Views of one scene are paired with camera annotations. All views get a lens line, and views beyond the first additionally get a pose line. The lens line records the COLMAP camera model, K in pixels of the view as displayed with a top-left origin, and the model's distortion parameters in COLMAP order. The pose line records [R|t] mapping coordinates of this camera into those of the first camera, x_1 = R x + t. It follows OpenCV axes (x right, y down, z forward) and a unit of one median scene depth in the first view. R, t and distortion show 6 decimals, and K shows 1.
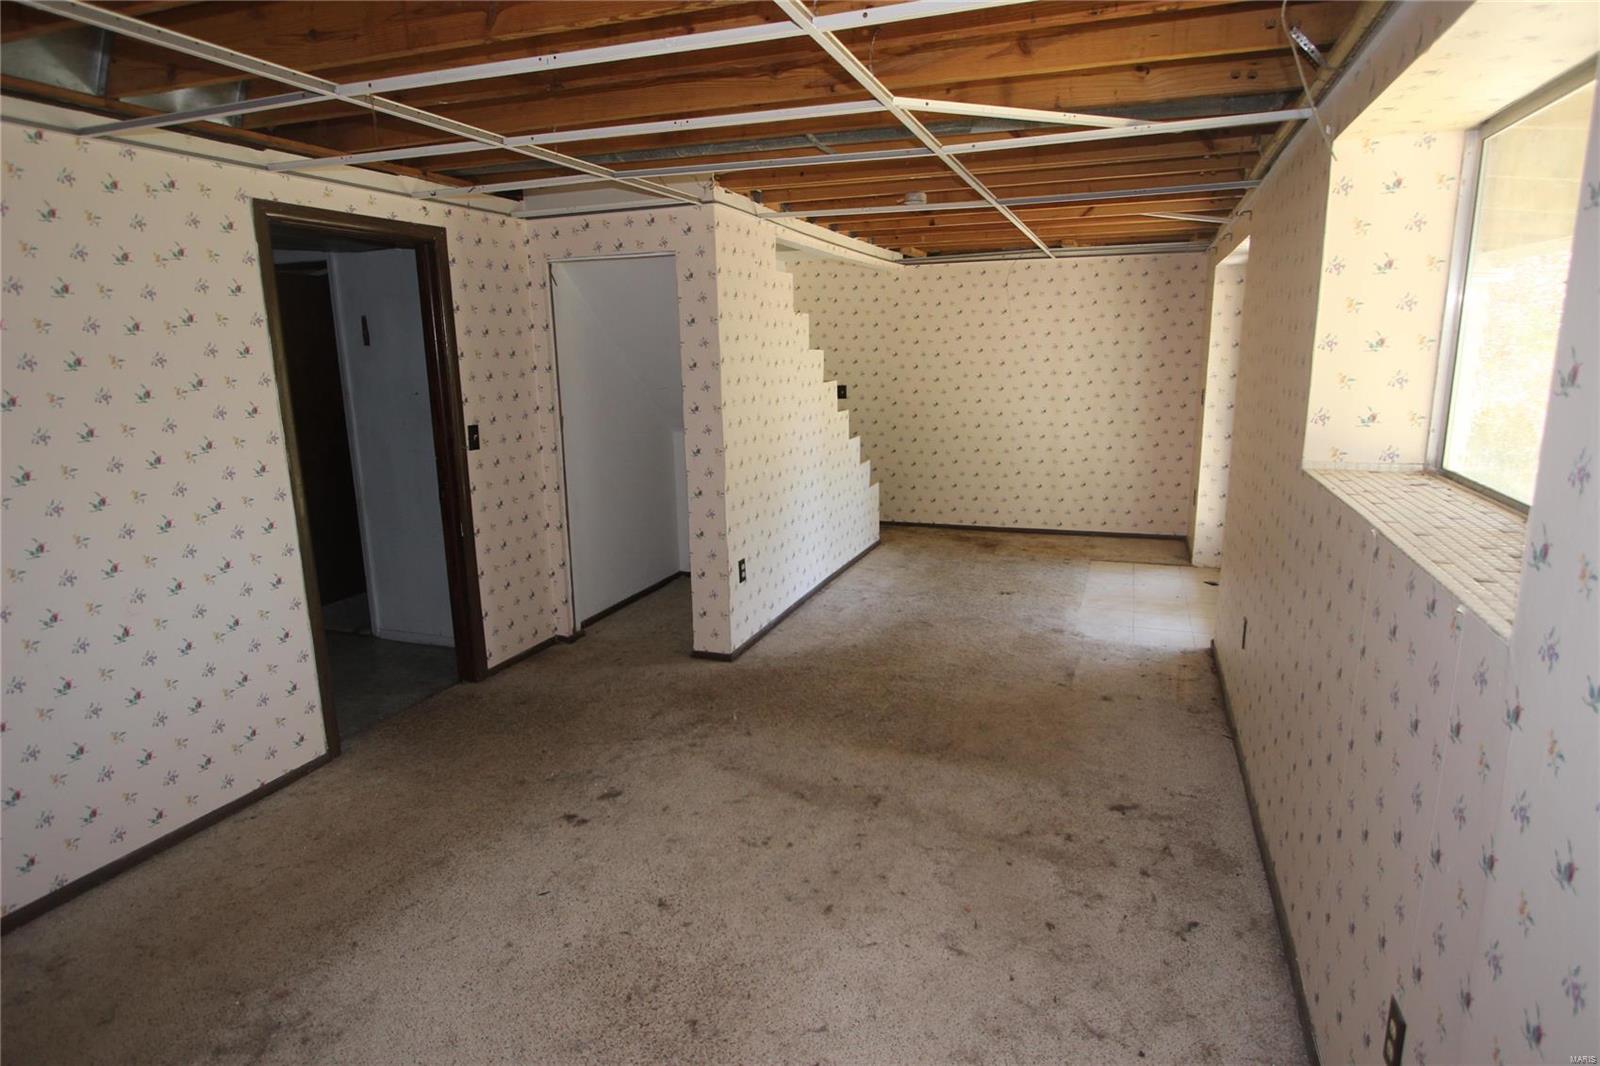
lens RADIAL K [[891.9, 0, 798.8], [0, 891.9, 529.3], [0, 0, 1]] dist [-0.008732, 0.000691]
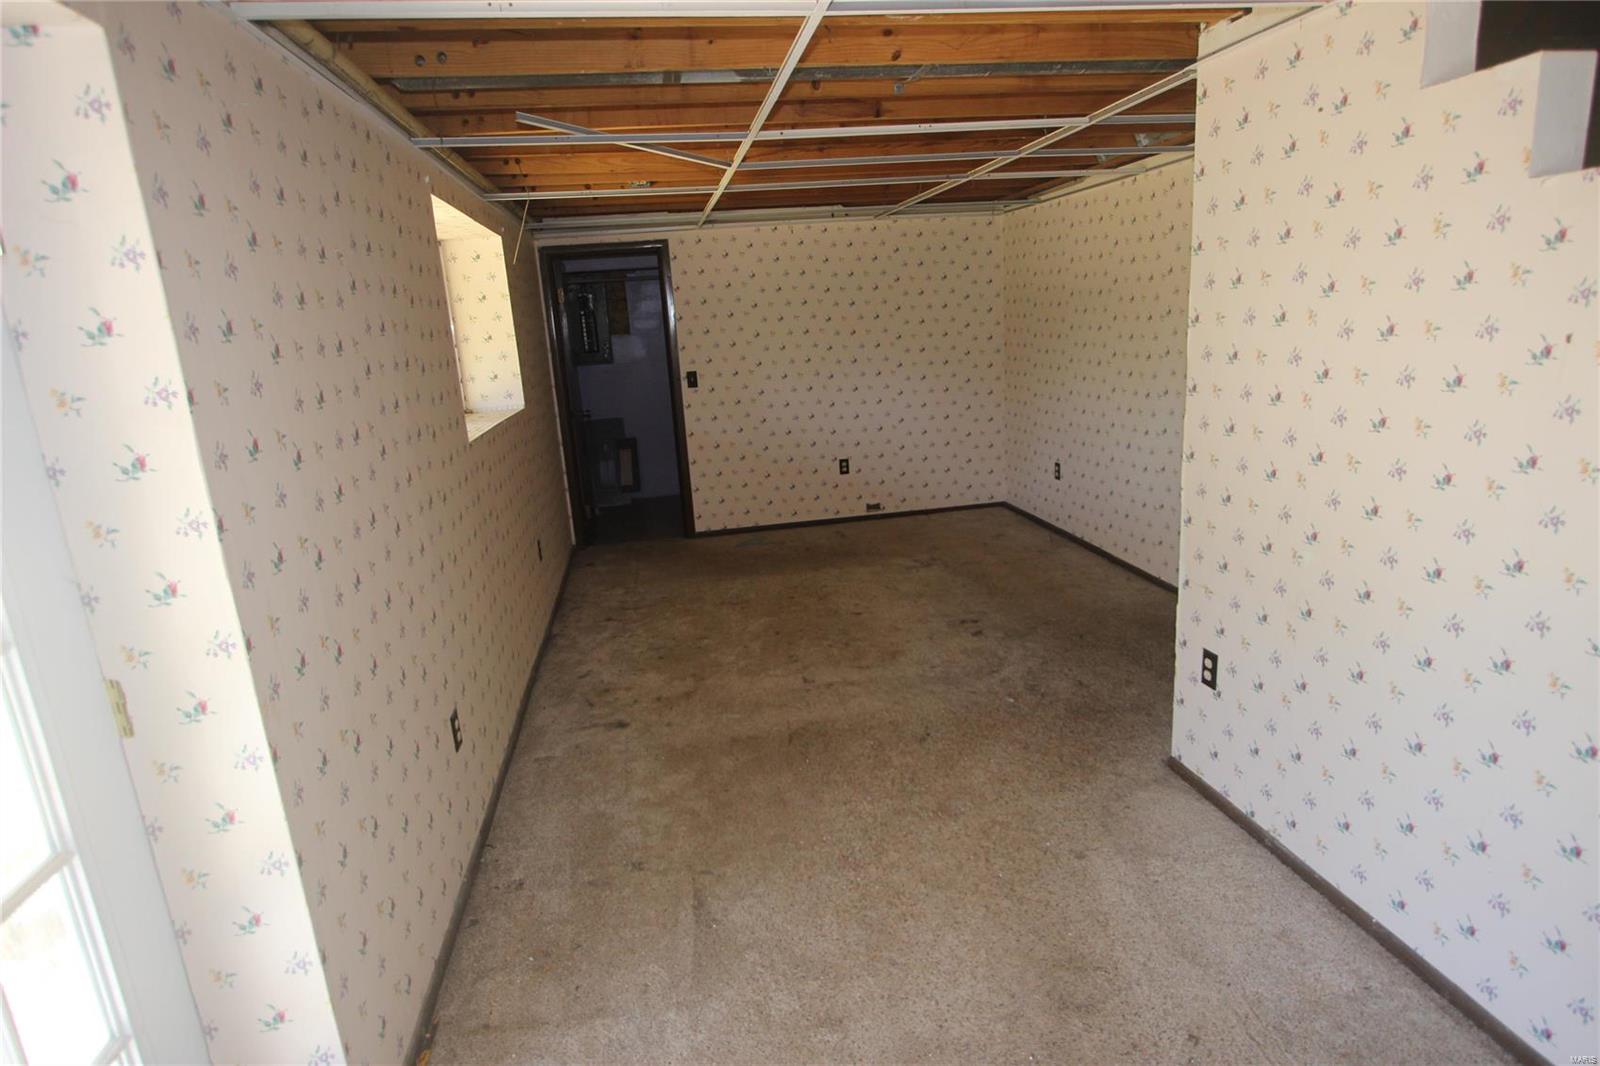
lens RADIAL K [[891.9, 0, 799.8], [0, 891.9, 537.4], [0, 0, 1]] dist [-0.008732, 0.000691]
pose [[-0.859648, 0.189592, -0.474405, 0.657513], [-0.035084, 0.904491, 0.425048, -0.414019], [0.509680, 0.382036, -0.770892, 1.911123]]
